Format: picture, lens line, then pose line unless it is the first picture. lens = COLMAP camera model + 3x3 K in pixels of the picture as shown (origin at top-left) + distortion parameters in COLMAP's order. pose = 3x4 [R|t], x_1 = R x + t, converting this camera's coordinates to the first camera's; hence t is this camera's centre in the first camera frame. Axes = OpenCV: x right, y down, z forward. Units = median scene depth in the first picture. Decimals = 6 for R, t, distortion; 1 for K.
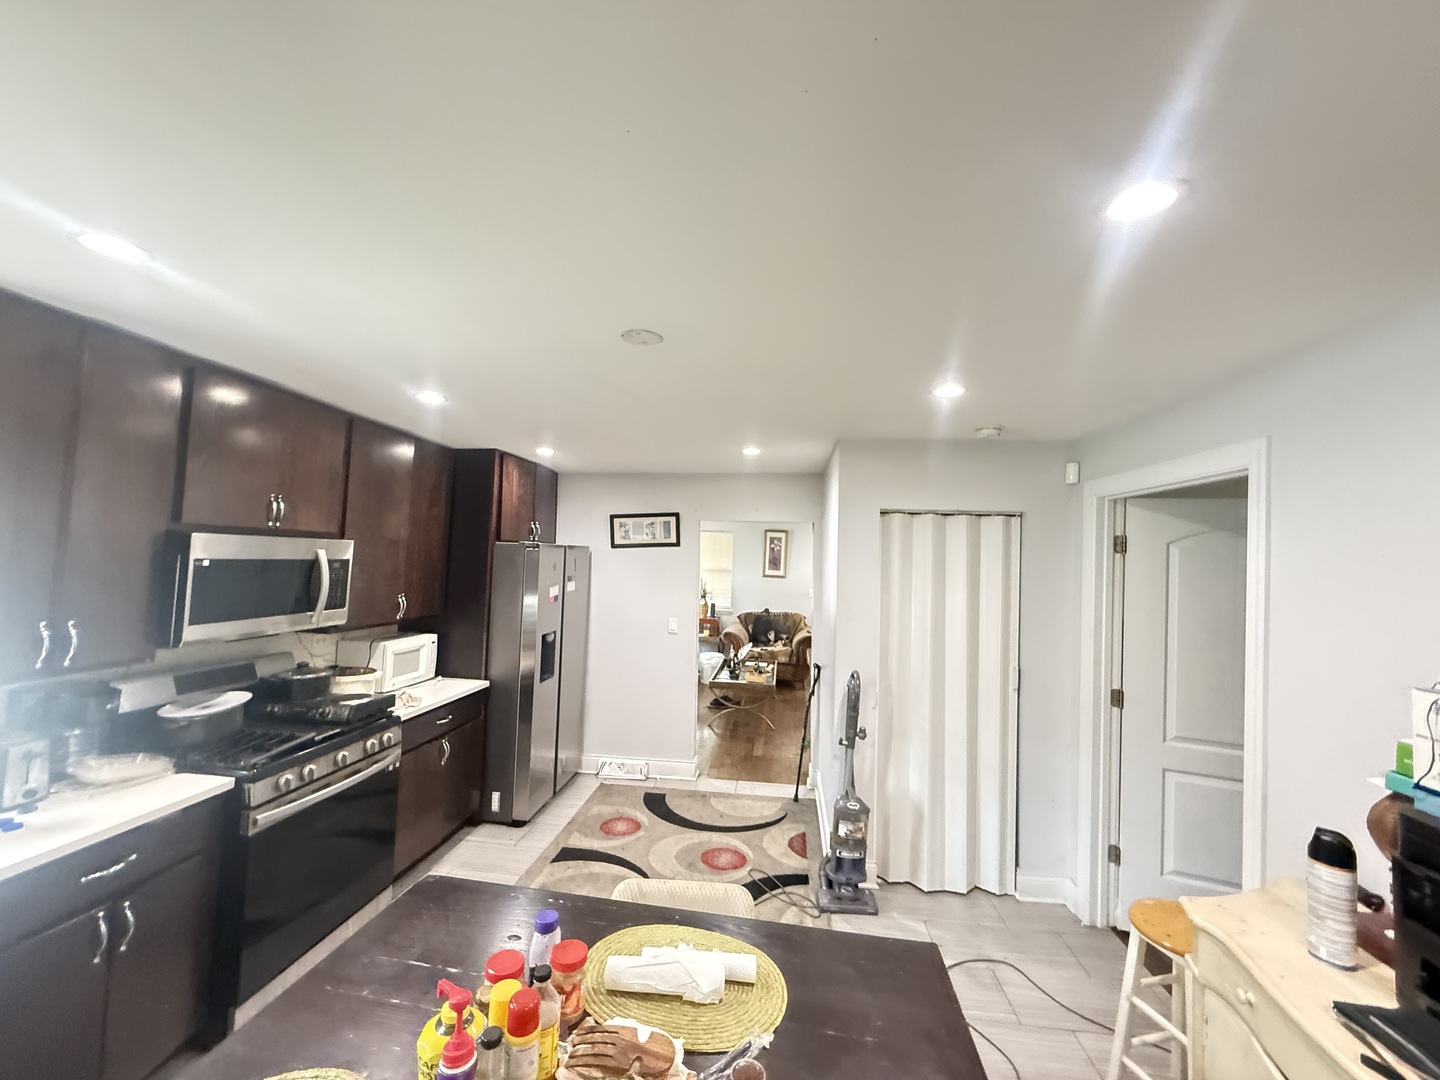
lens RADIAL K [[572.0, 0, 717.9], [0, 572.0, 541.9], [0, 0, 1]] dist [-0.001520, 0.000224]
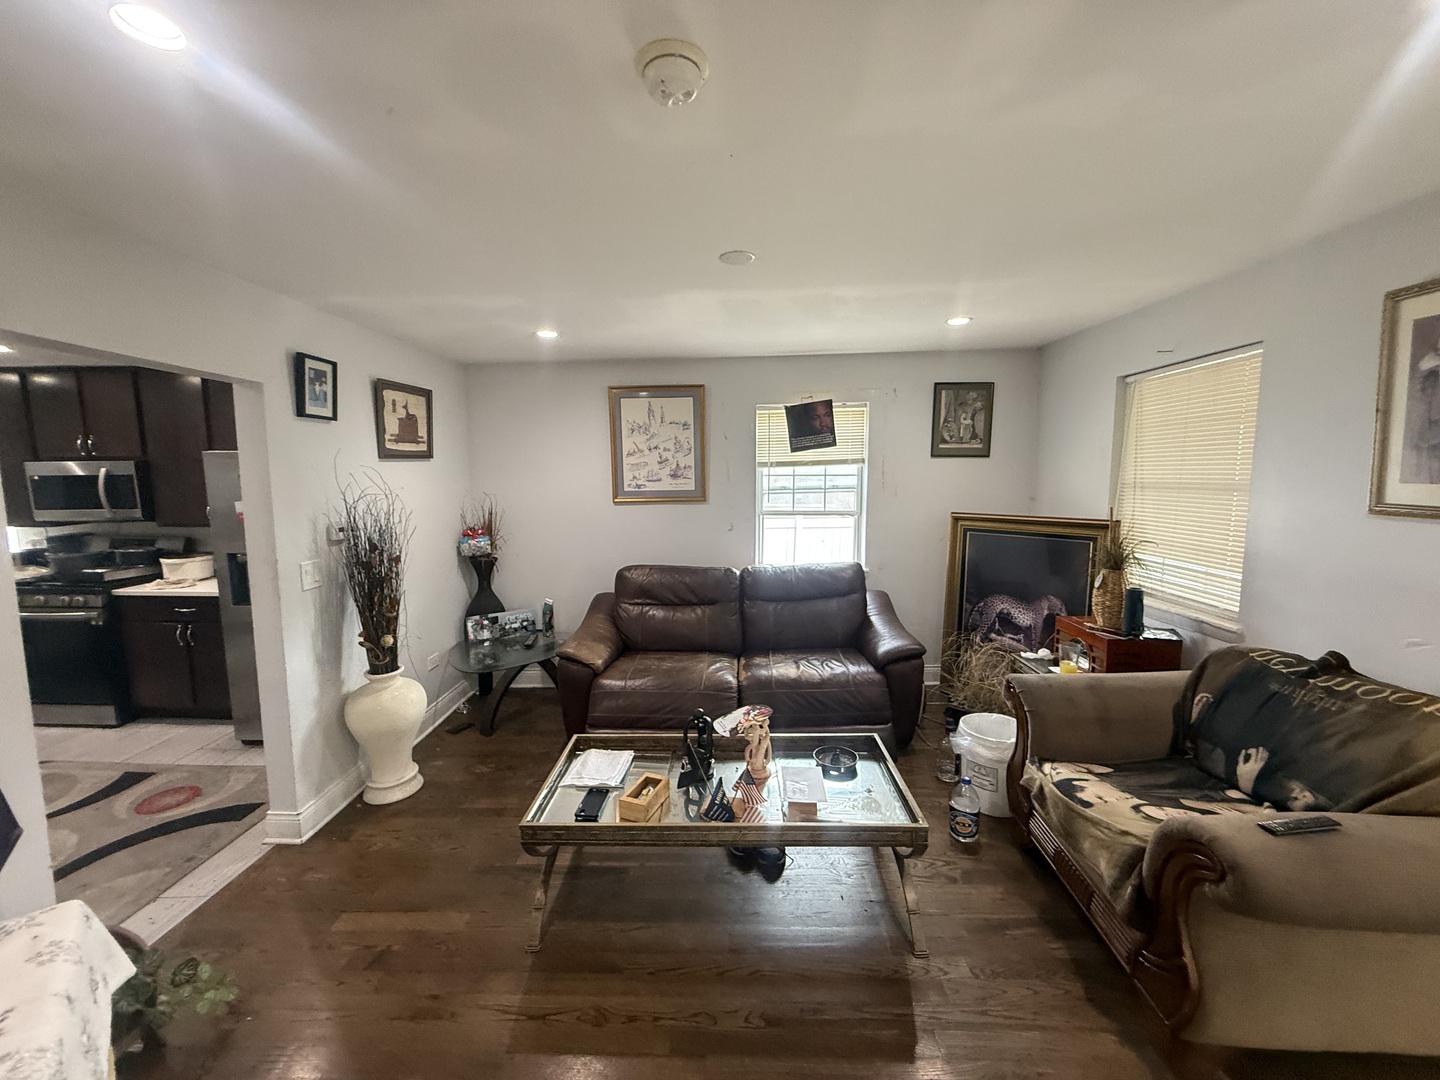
lens RADIAL K [[572.0, 0, 717.9], [0, 572.0, 541.9], [0, 0, 1]] dist [-0.001520, 0.000224]
pose [[0.084256, 0.073732, -0.993712, 0.900656], [0.039563, 0.996225, 0.077273, 0.145385], [0.995658, -0.045825, 0.081021, 2.340979]]
